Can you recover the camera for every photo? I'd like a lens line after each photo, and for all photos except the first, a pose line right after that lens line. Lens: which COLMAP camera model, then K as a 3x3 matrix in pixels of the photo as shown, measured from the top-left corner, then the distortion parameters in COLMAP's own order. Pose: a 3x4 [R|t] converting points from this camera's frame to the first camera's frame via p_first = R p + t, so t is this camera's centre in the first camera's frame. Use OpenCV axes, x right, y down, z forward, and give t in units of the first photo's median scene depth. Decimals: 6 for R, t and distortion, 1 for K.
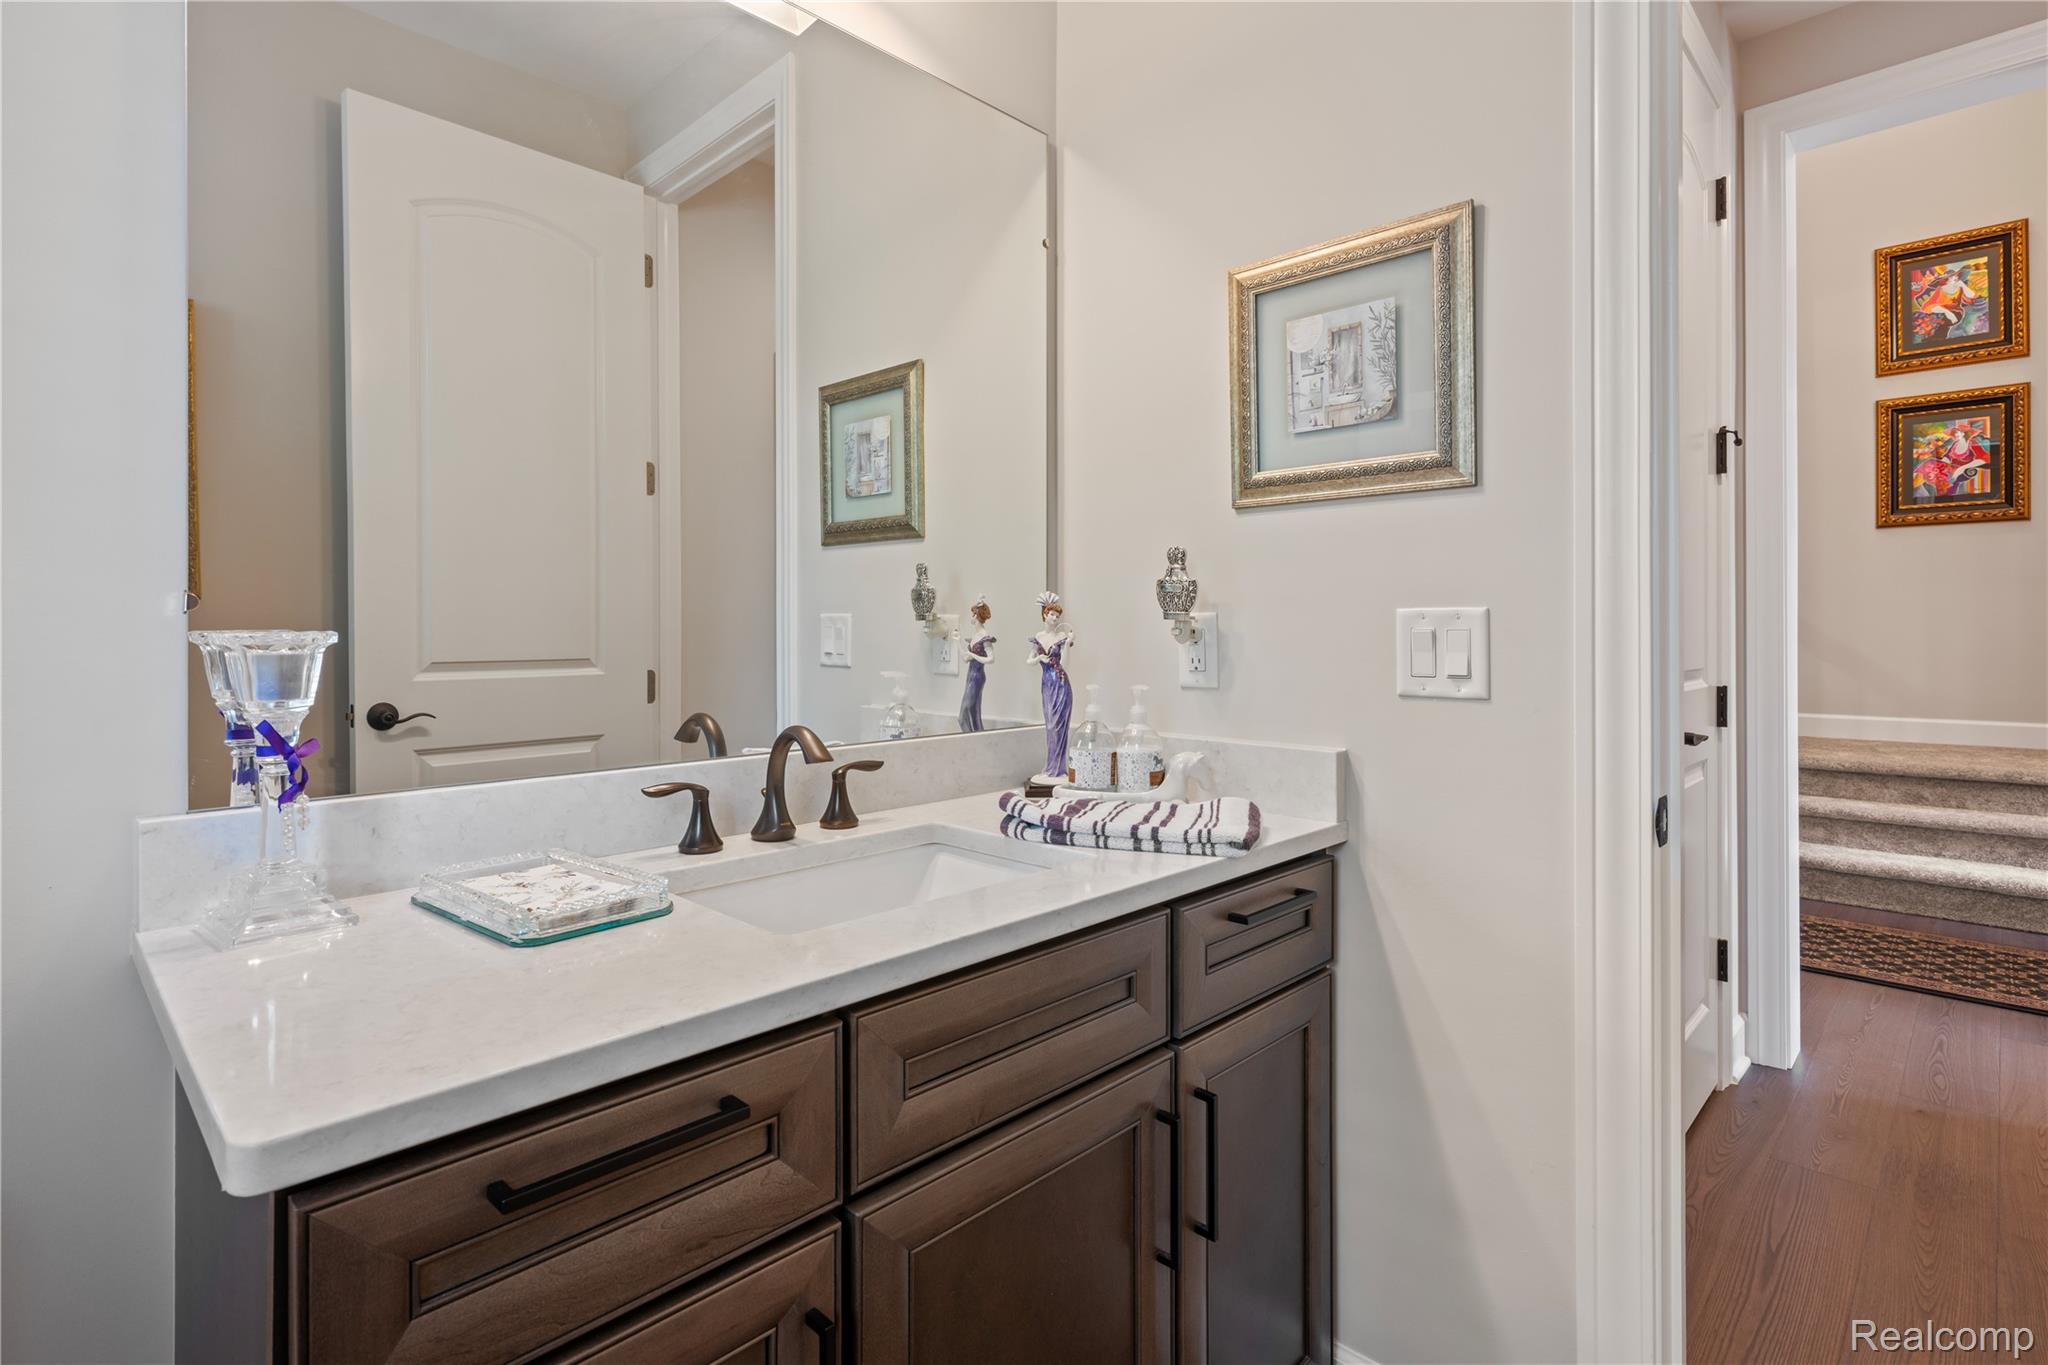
lens RADIAL K [[994.8, 0, 1015.3], [0, 994.8, 635.7], [0, 0, 1]] dist [-0.005220, 0.000260]
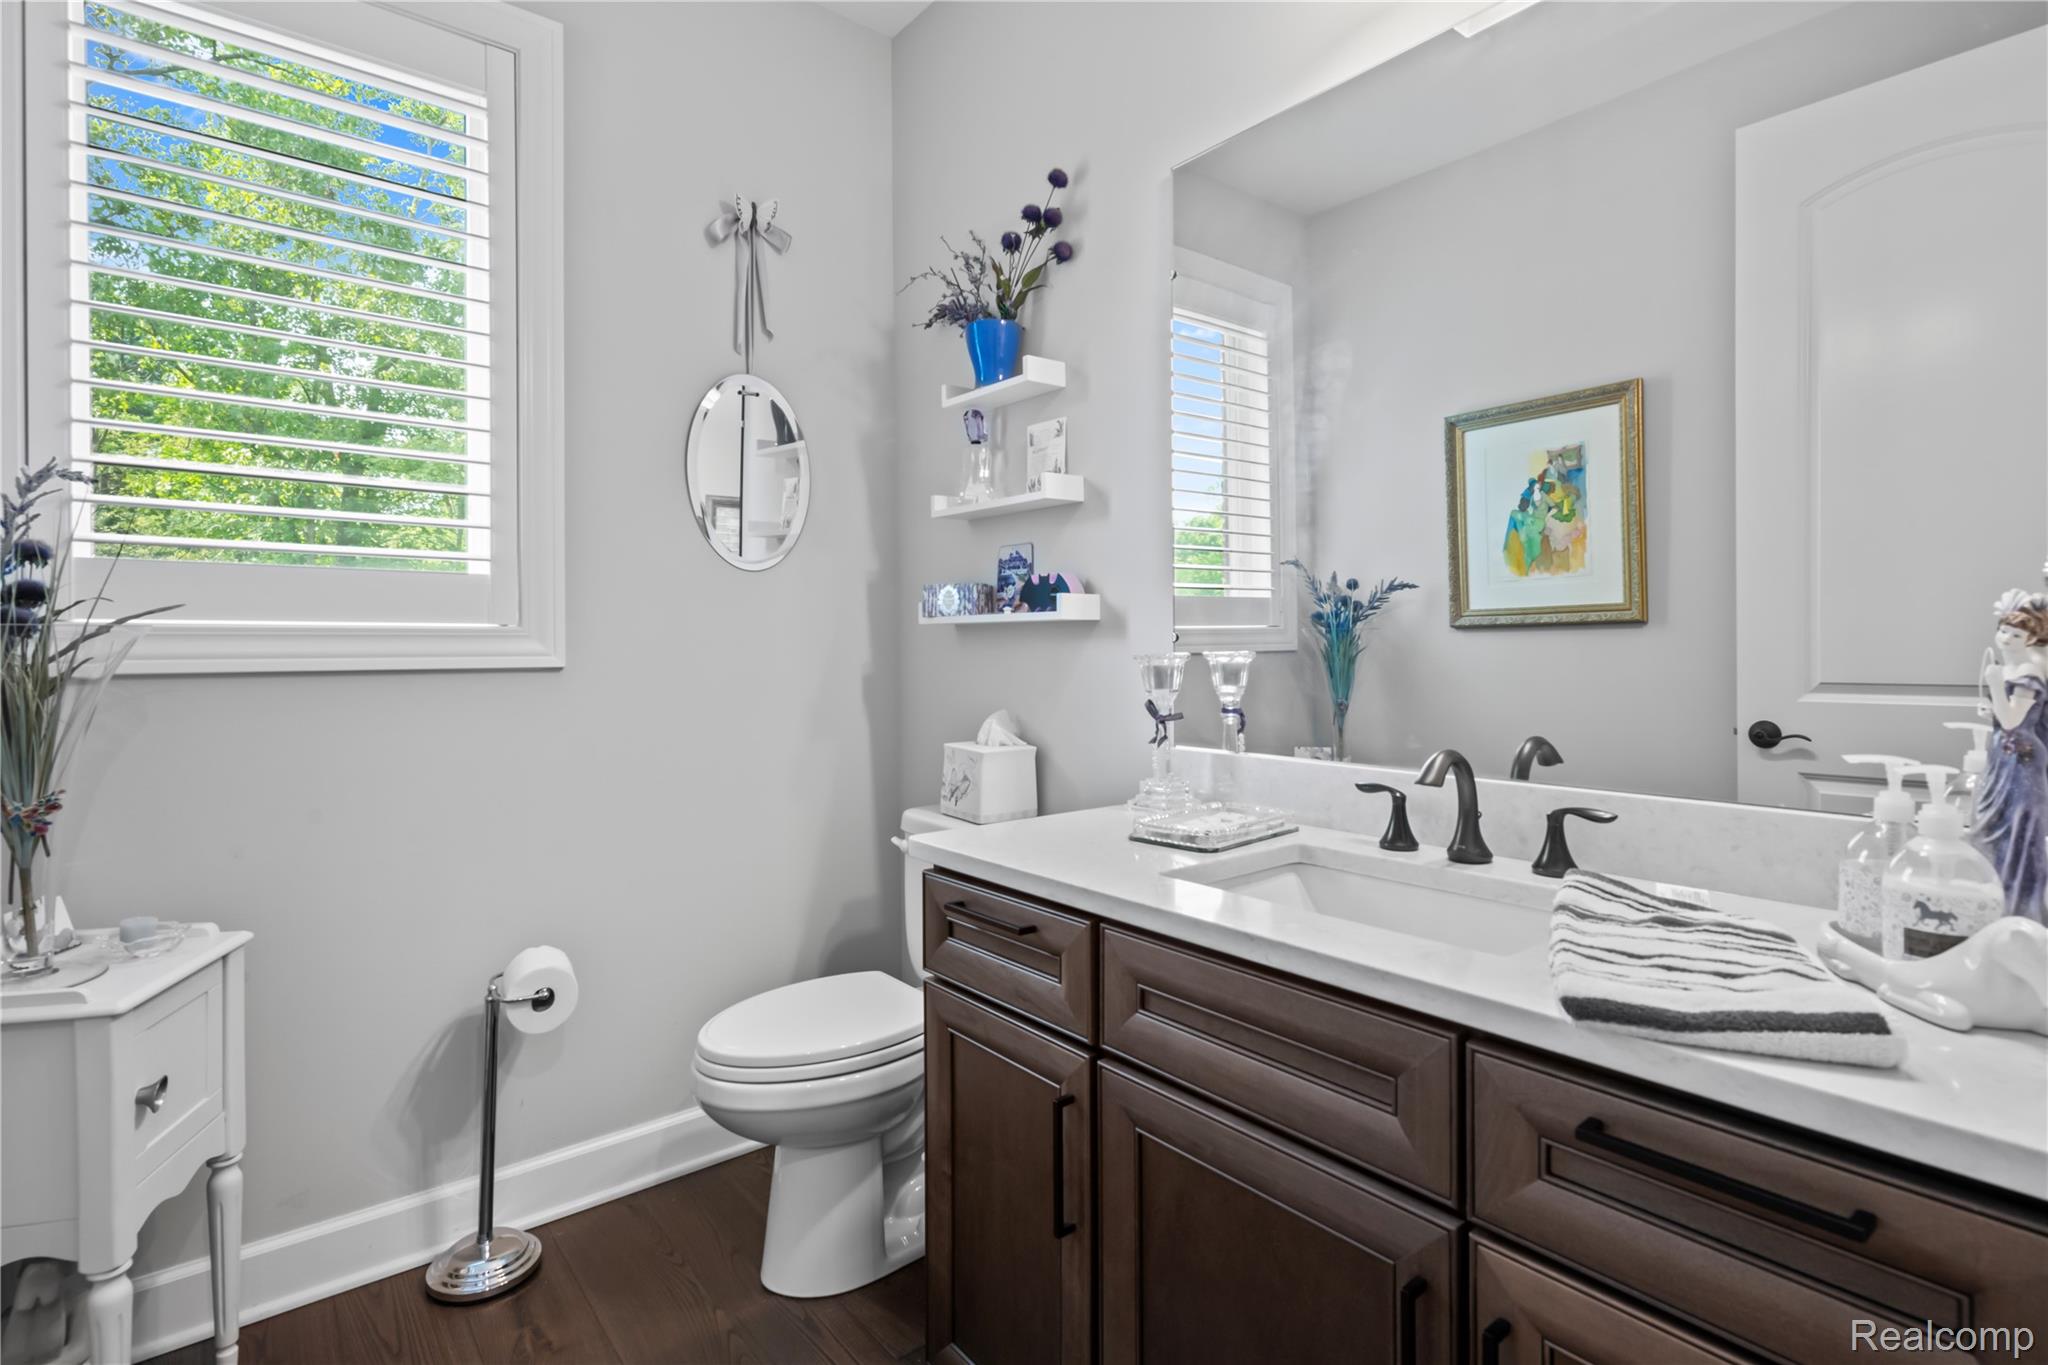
lens RADIAL K [[994.8, 0, 1023.9], [0, 994.8, 660.8], [0, 0, 1]] dist [-0.005220, 0.000260]
pose [[-0.118302, 0.017346, -0.992826, 0.835002], [-0.001487, 0.999843, 0.017646, -0.018195], [0.992977, 0.003564, -0.118258, 0.683432]]
